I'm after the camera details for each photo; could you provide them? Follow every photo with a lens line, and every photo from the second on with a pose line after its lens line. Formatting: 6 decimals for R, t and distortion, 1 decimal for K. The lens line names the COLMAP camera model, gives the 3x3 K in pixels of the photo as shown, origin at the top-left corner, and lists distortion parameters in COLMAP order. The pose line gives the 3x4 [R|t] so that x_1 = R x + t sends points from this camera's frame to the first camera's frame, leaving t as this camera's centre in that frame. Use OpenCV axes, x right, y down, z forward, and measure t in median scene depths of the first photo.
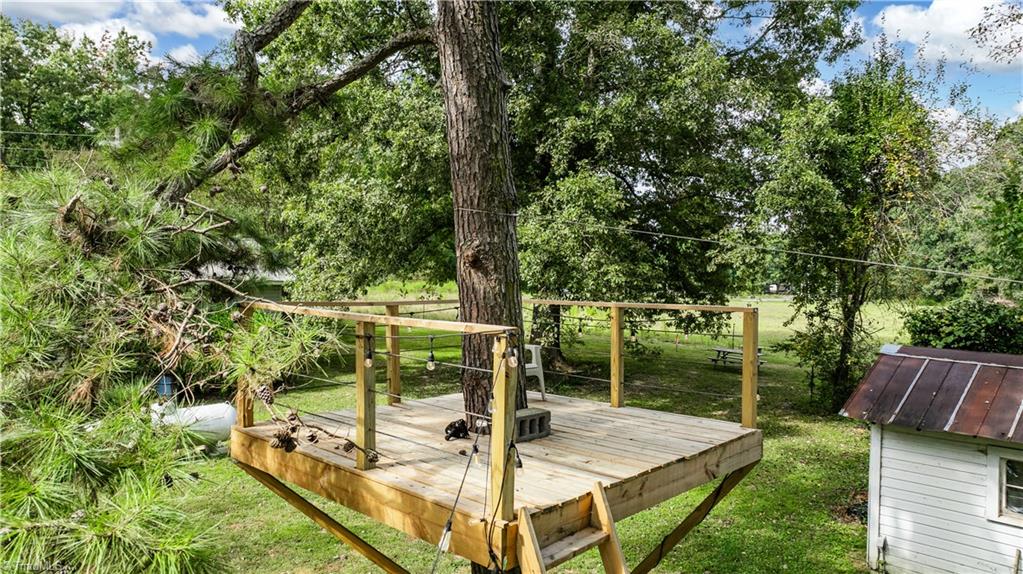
lens RADIAL K [[704.7, 0, 511.7], [0, 704.7, 285.6], [0, 0, 1]] dist [-0.003245, -0.001693]
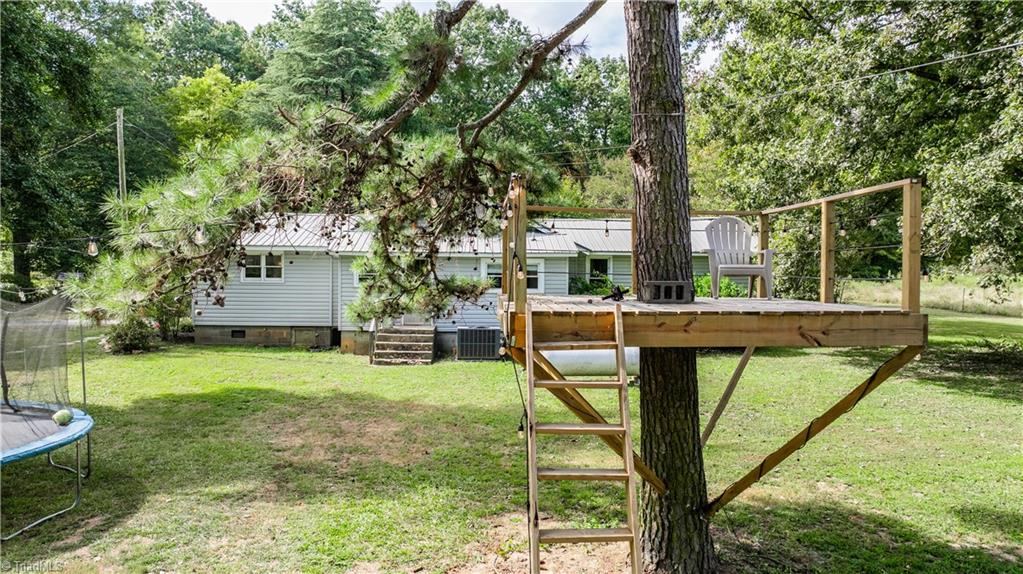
lens RADIAL K [[704.7, 0, 511.2], [0, 704.7, 286.8], [0, 0, 1]] dist [-0.003245, -0.001693]
pose [[0.709047, 0.011108, -0.705074, 0.644388], [-0.010532, 0.999931, 0.005161, 0.182779], [0.705083, 0.003766, 0.709115, -0.003019]]
